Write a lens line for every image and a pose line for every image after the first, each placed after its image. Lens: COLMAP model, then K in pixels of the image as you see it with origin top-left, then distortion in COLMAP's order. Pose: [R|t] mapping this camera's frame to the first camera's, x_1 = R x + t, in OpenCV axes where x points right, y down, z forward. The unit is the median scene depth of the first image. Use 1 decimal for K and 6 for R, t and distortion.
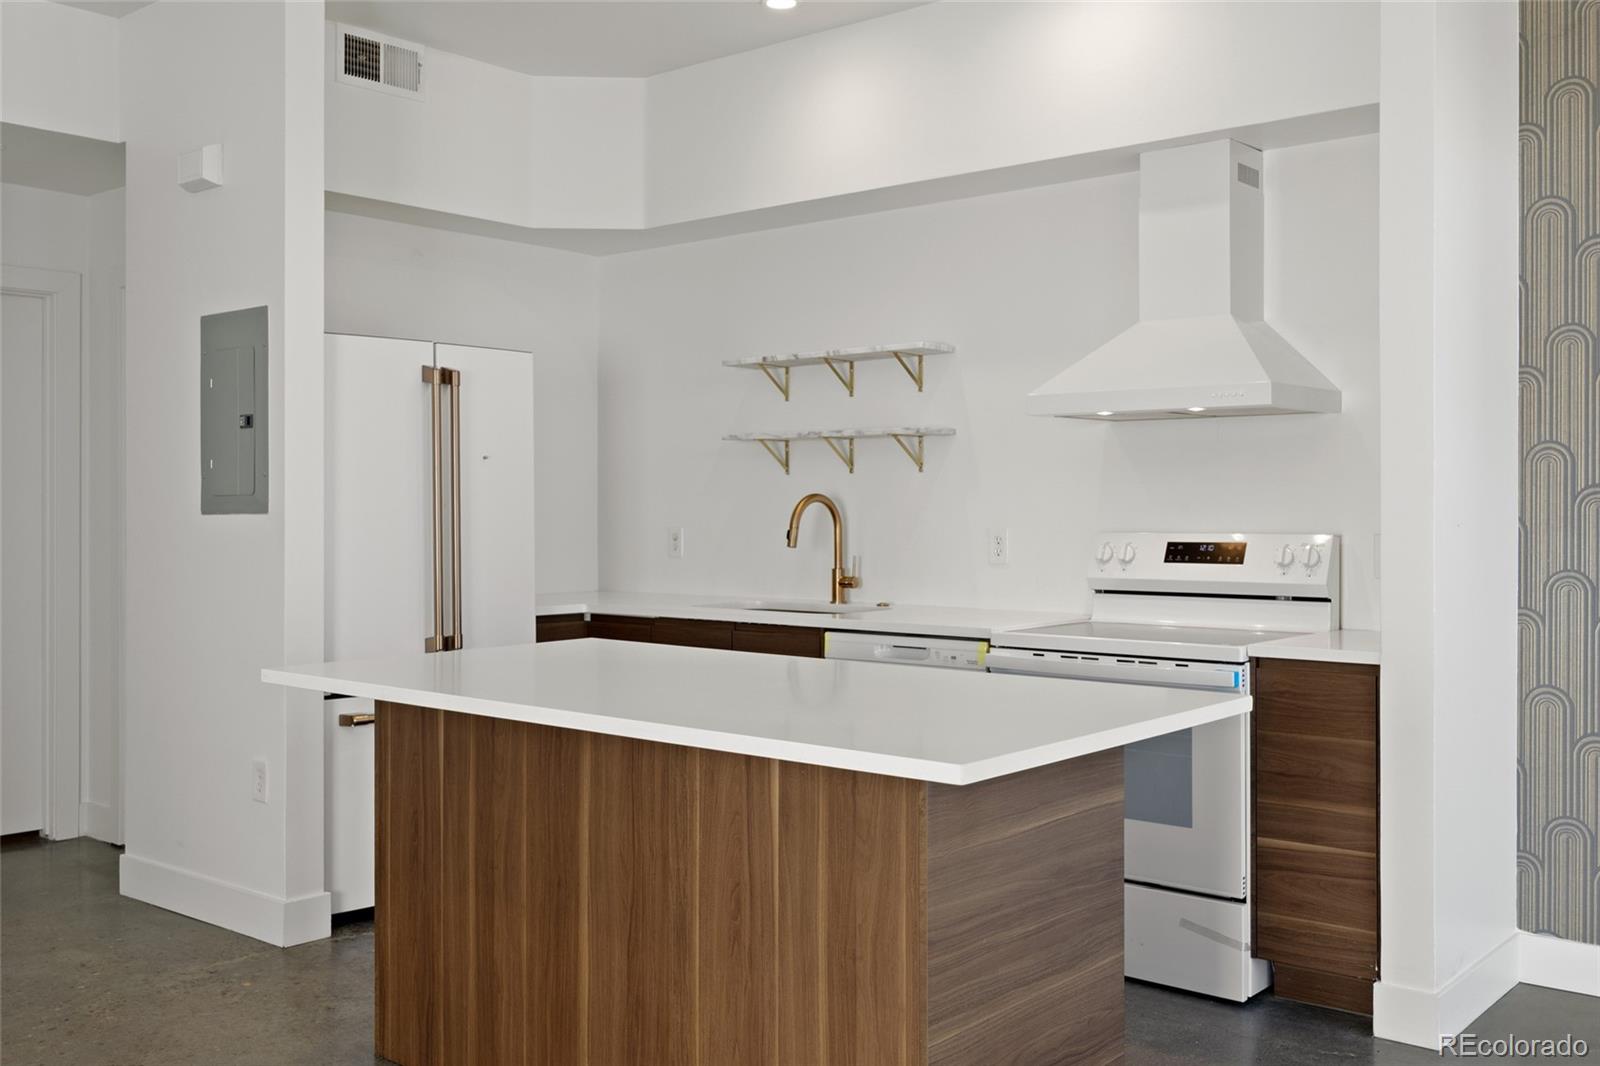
lens RADIAL K [[1441.4, 0, 752.9], [0, 1441.4, 525.2], [0, 0, 1]] dist [0.003253, -0.000211]
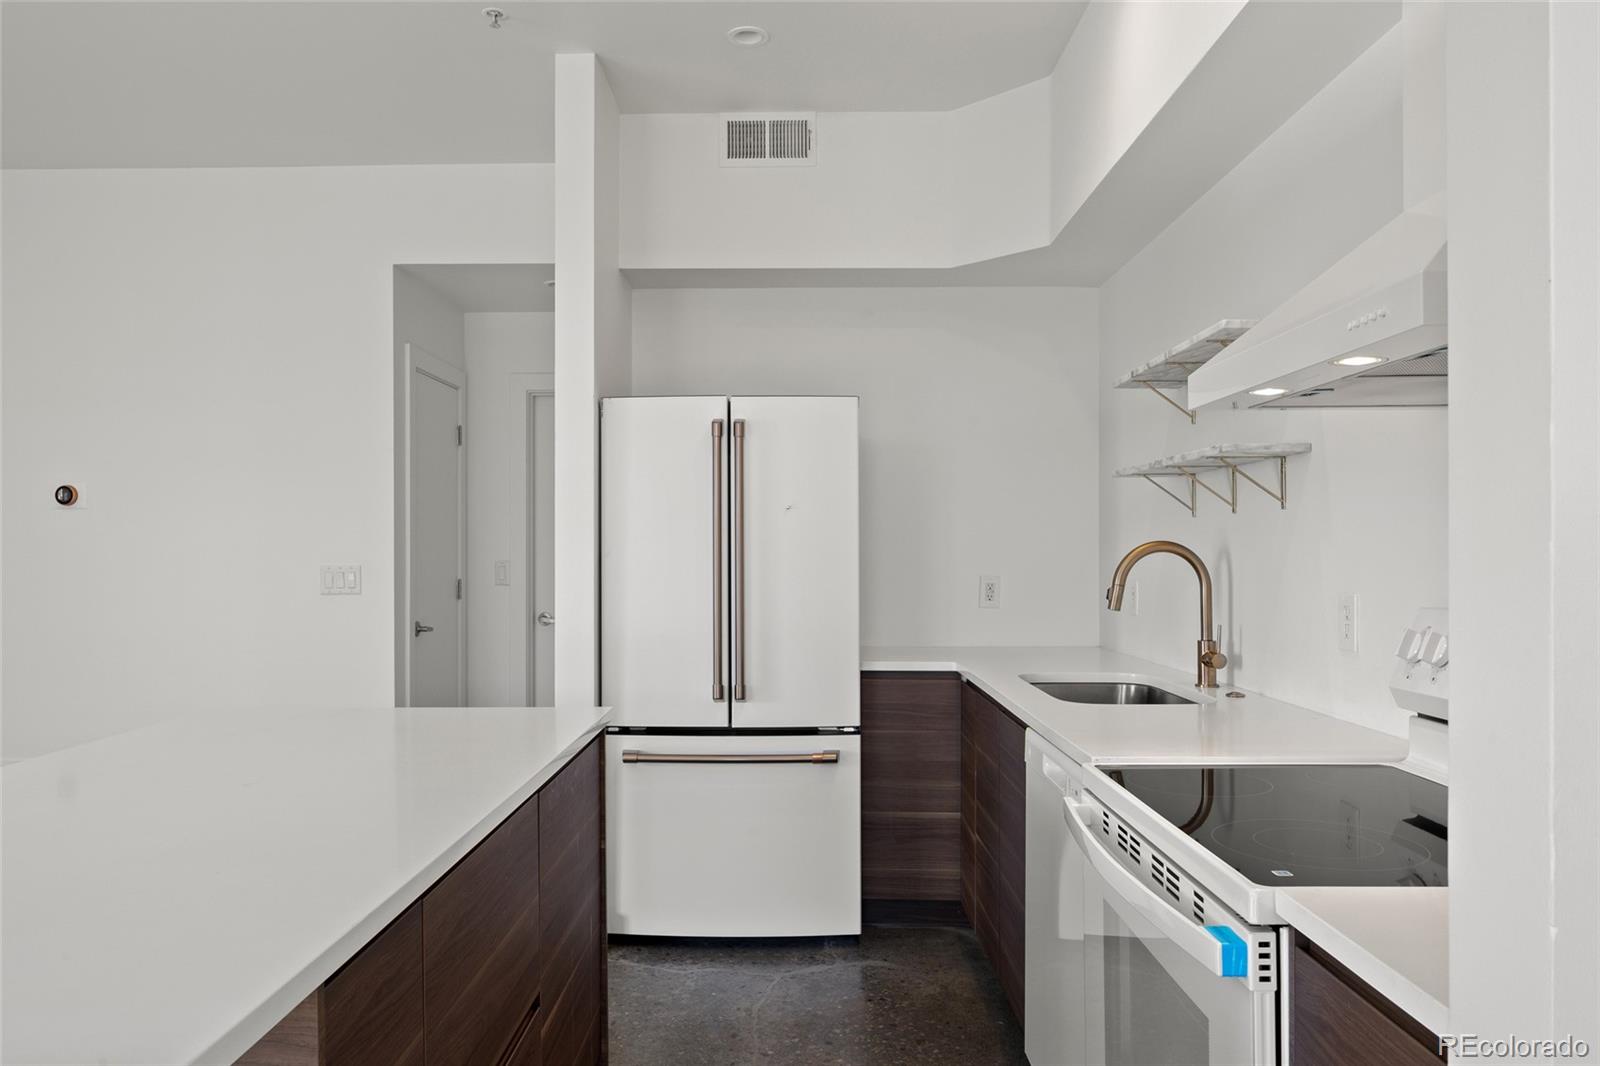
lens RADIAL K [[1085.8, 0, 798.8], [0, 1085.8, 550.3], [0, 0, 1]] dist [-0.000185, -0.000886]
pose [[0.668653, -0.000401, -0.743574, 0.443103], [-0.009954, 0.999905, -0.009489, -0.012423], [0.743508, 0.013746, 0.668586, 0.608640]]
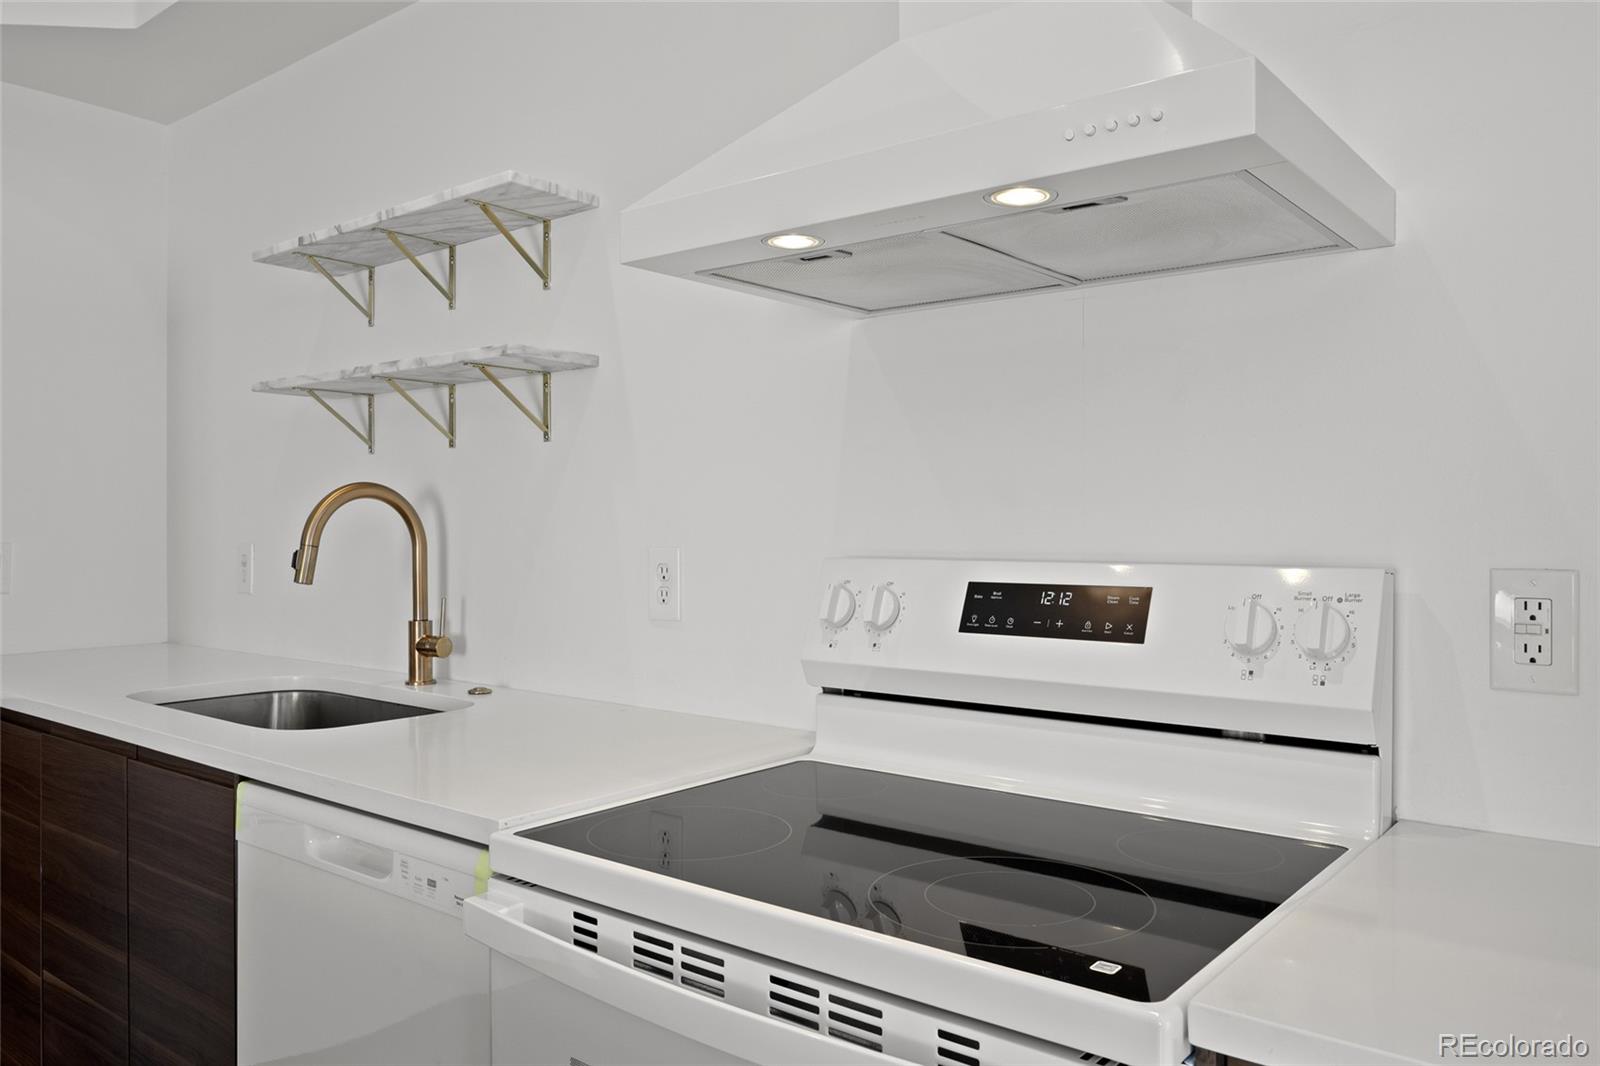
lens RADIAL K [[1208.0, 0, 800.0], [0, 1208.0, 533.0], [0, 0, 1]] dist [-0.013964, -0.003682]
pose [[0.999247, -0.000868, 0.038787, 0.243925], [0.001013, 0.999993, -0.003720, -0.001757], [-0.038783, 0.003756, 0.999241, 0.704583]]
